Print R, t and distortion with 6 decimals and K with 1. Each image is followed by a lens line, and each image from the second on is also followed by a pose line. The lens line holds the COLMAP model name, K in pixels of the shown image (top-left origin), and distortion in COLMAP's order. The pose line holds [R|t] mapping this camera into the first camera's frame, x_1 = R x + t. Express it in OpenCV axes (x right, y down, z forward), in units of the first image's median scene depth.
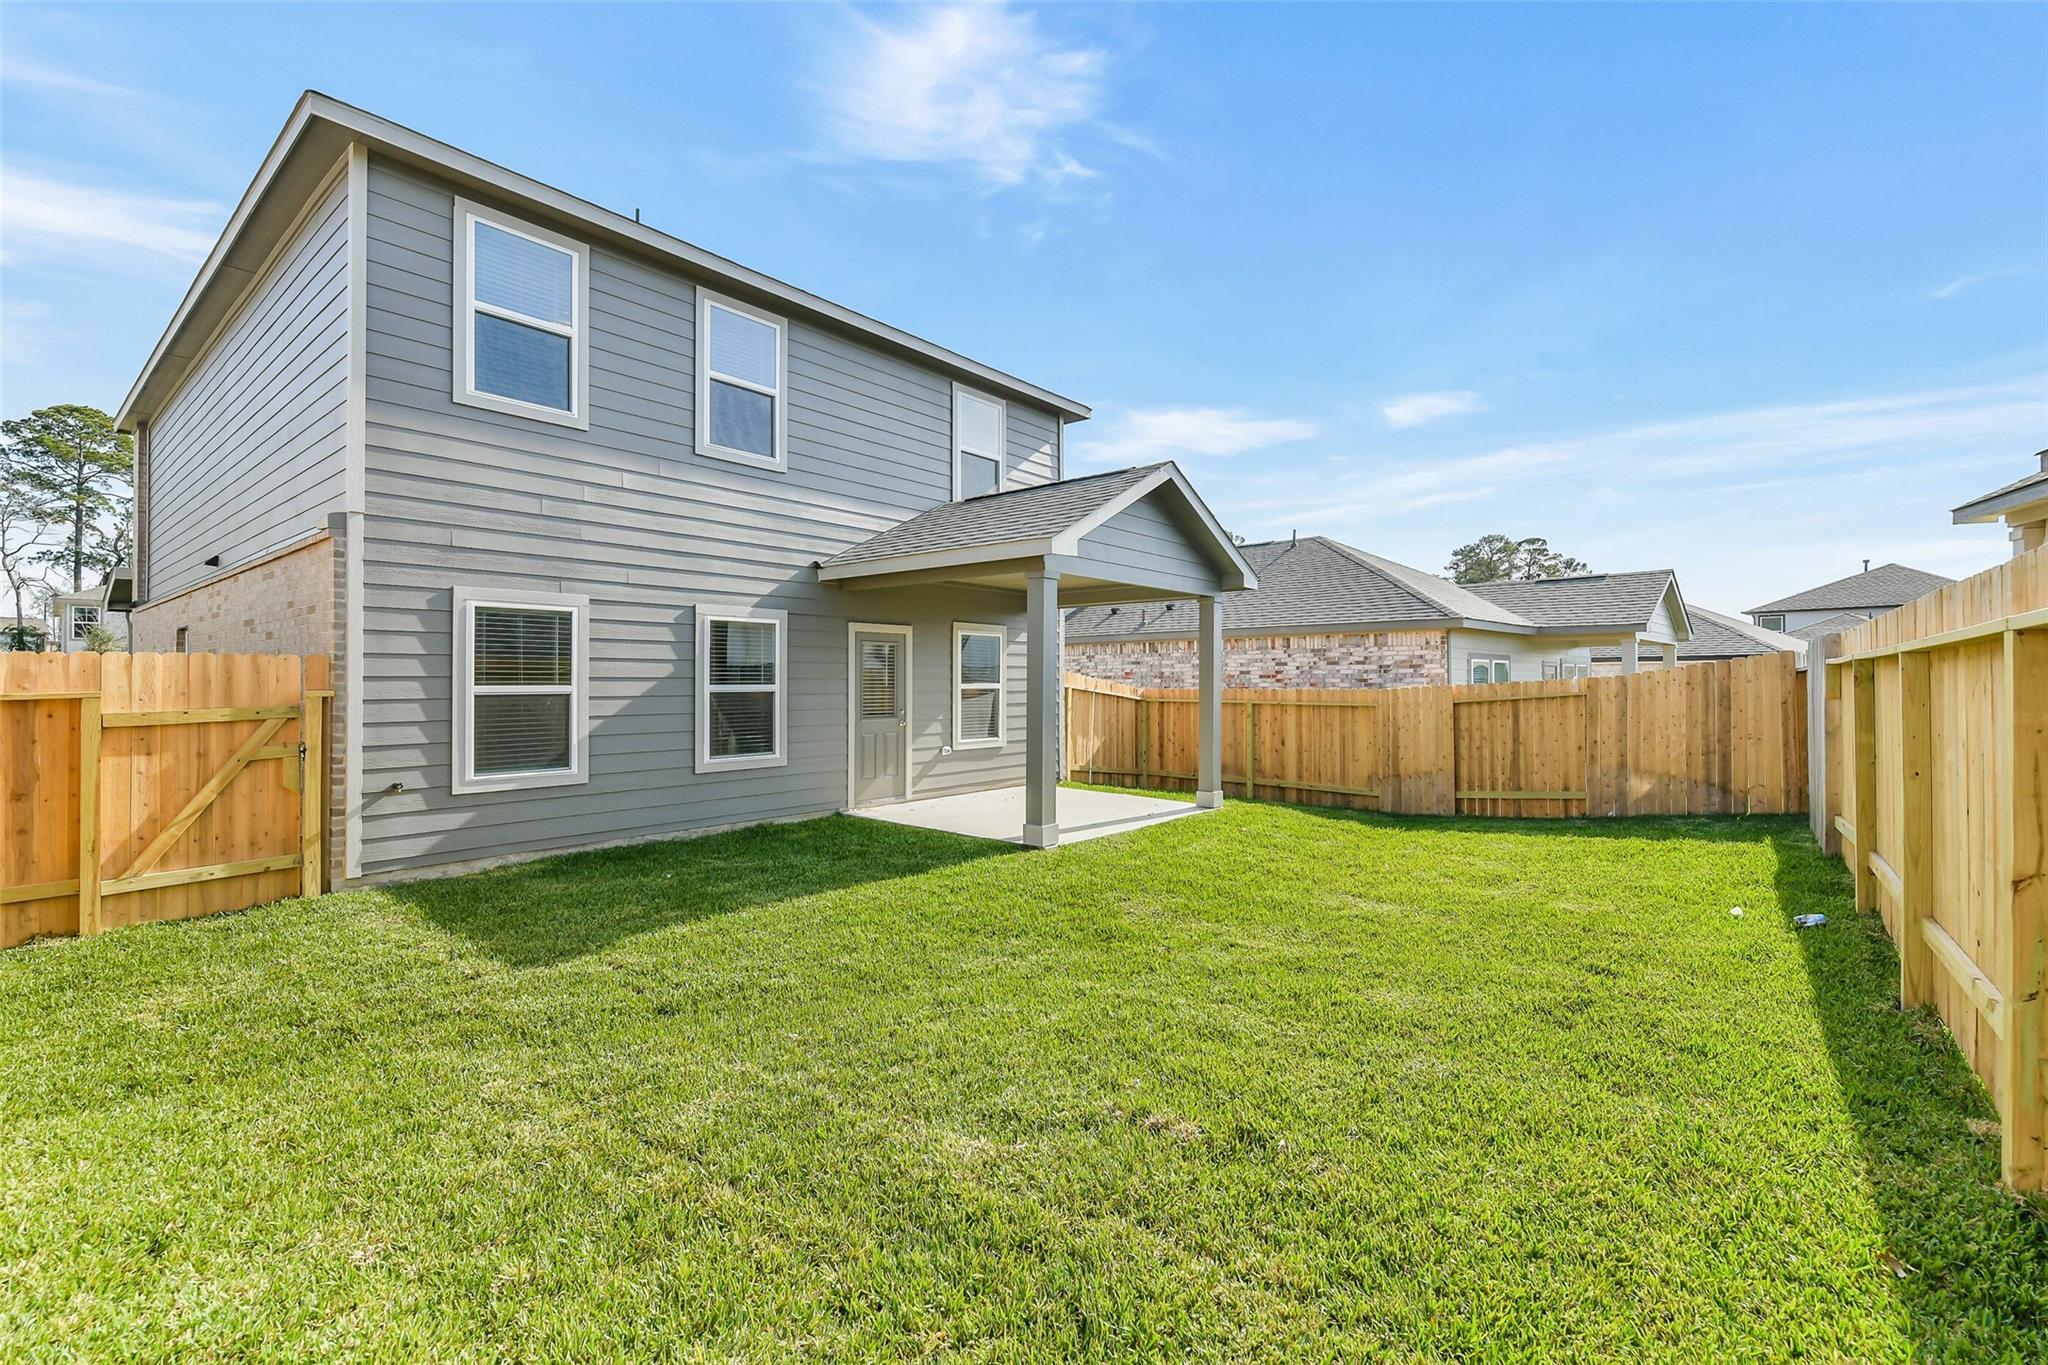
lens RADIAL K [[903.7, 0, 1004.5], [0, 903.7, 676.0], [0, 0, 1]] dist [-0.003094, -0.000820]
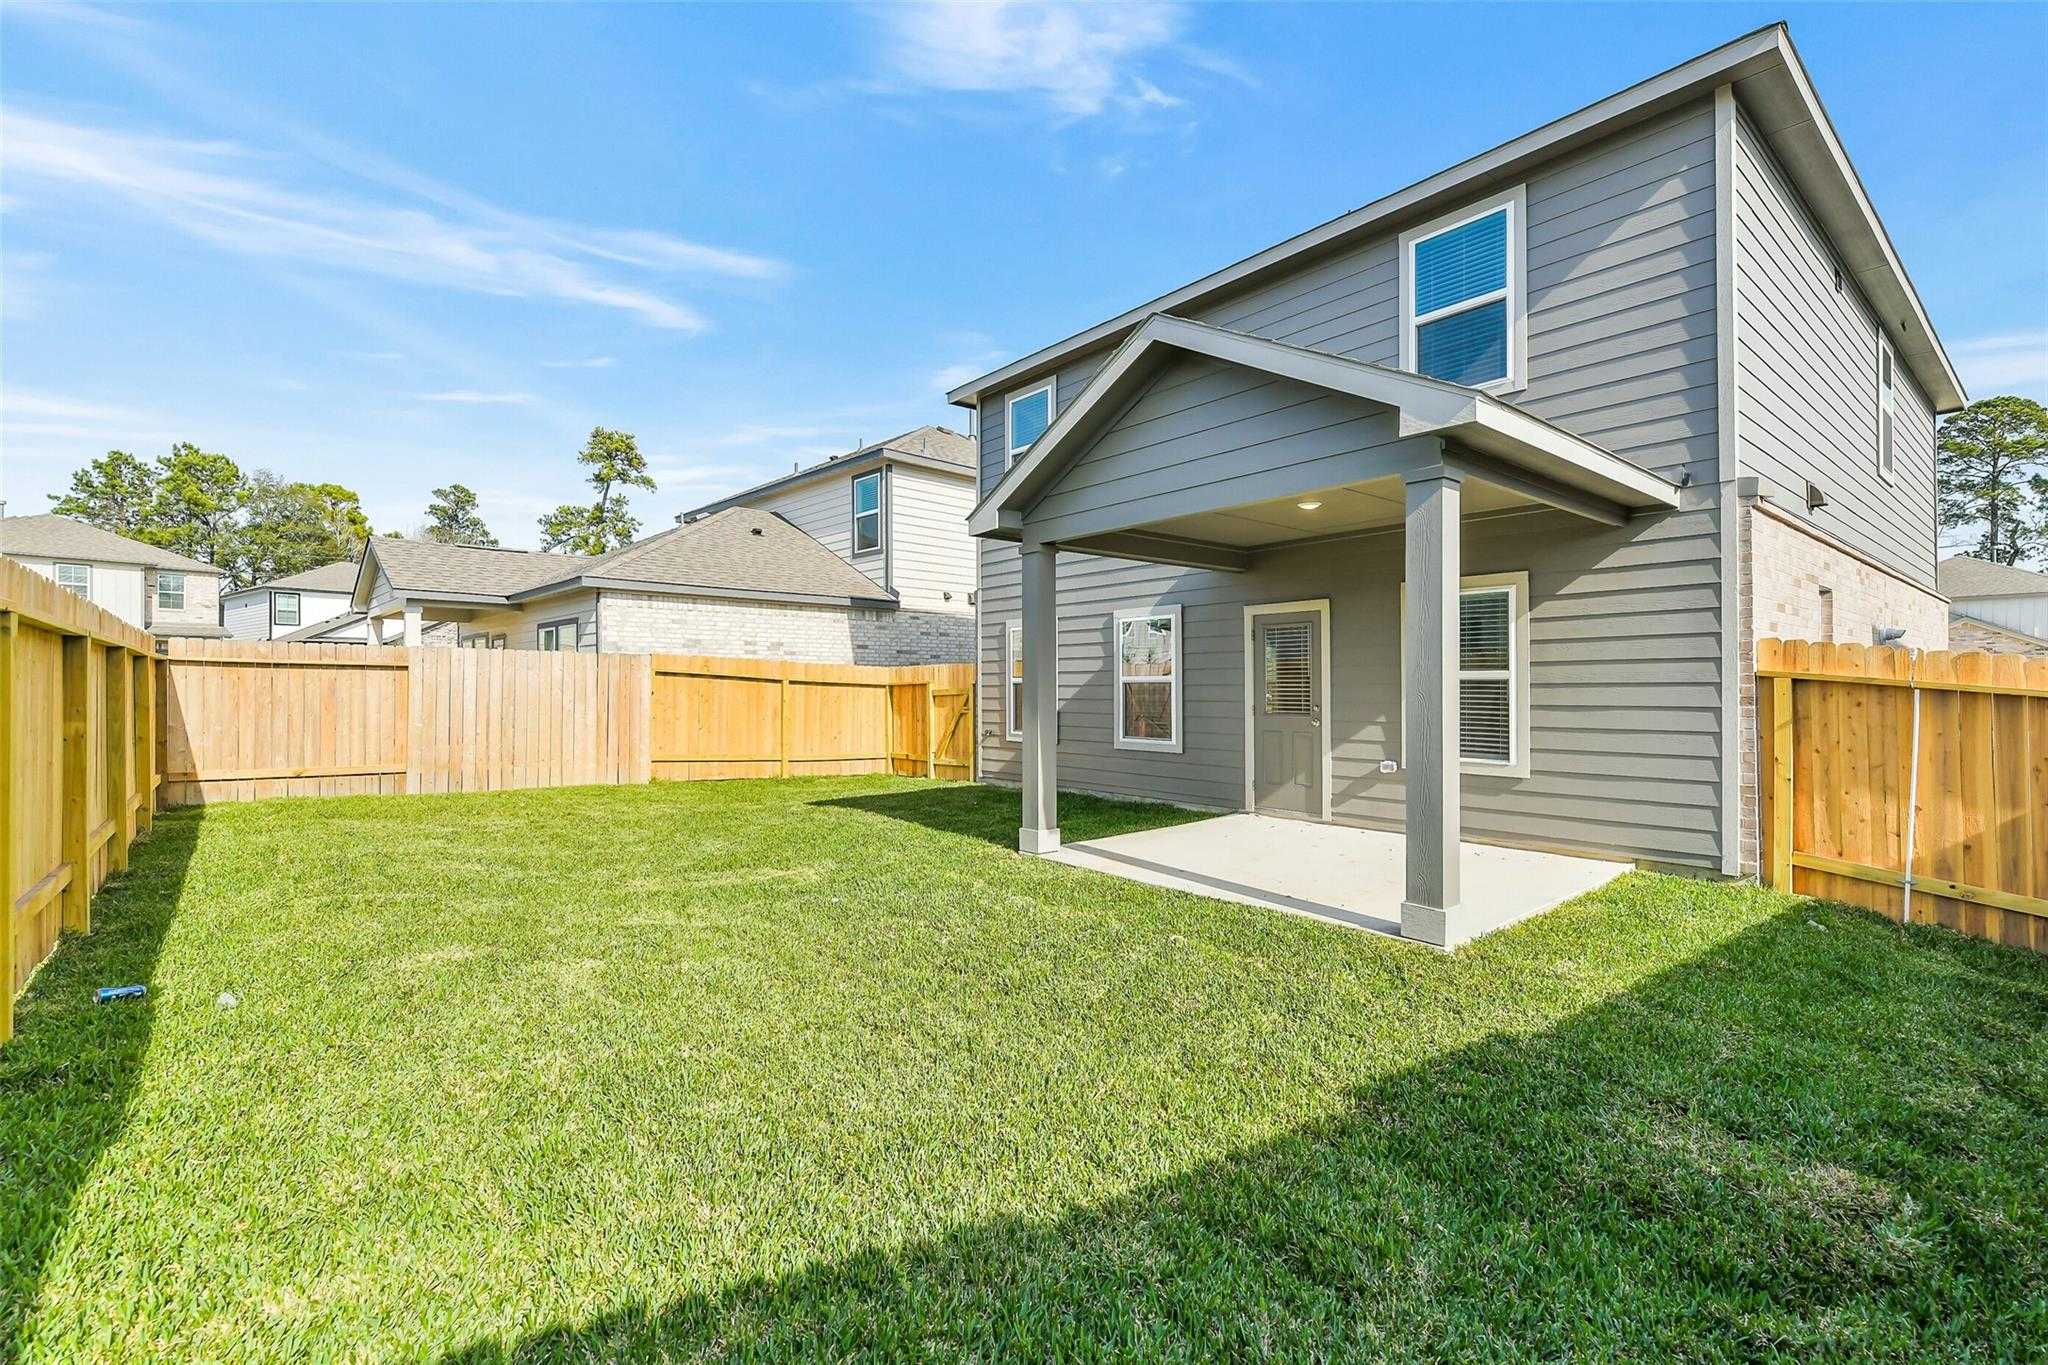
lens RADIAL K [[903.7, 0, 1006.5], [0, 903.7, 687.2], [0, 0, 1]] dist [-0.003094, -0.000820]
pose [[-0.192491, 0.017568, -0.981141, 0.729997], [0.023050, 0.999645, 0.013377, 0.003754], [0.981028, -0.020040, -0.192828, 0.897245]]
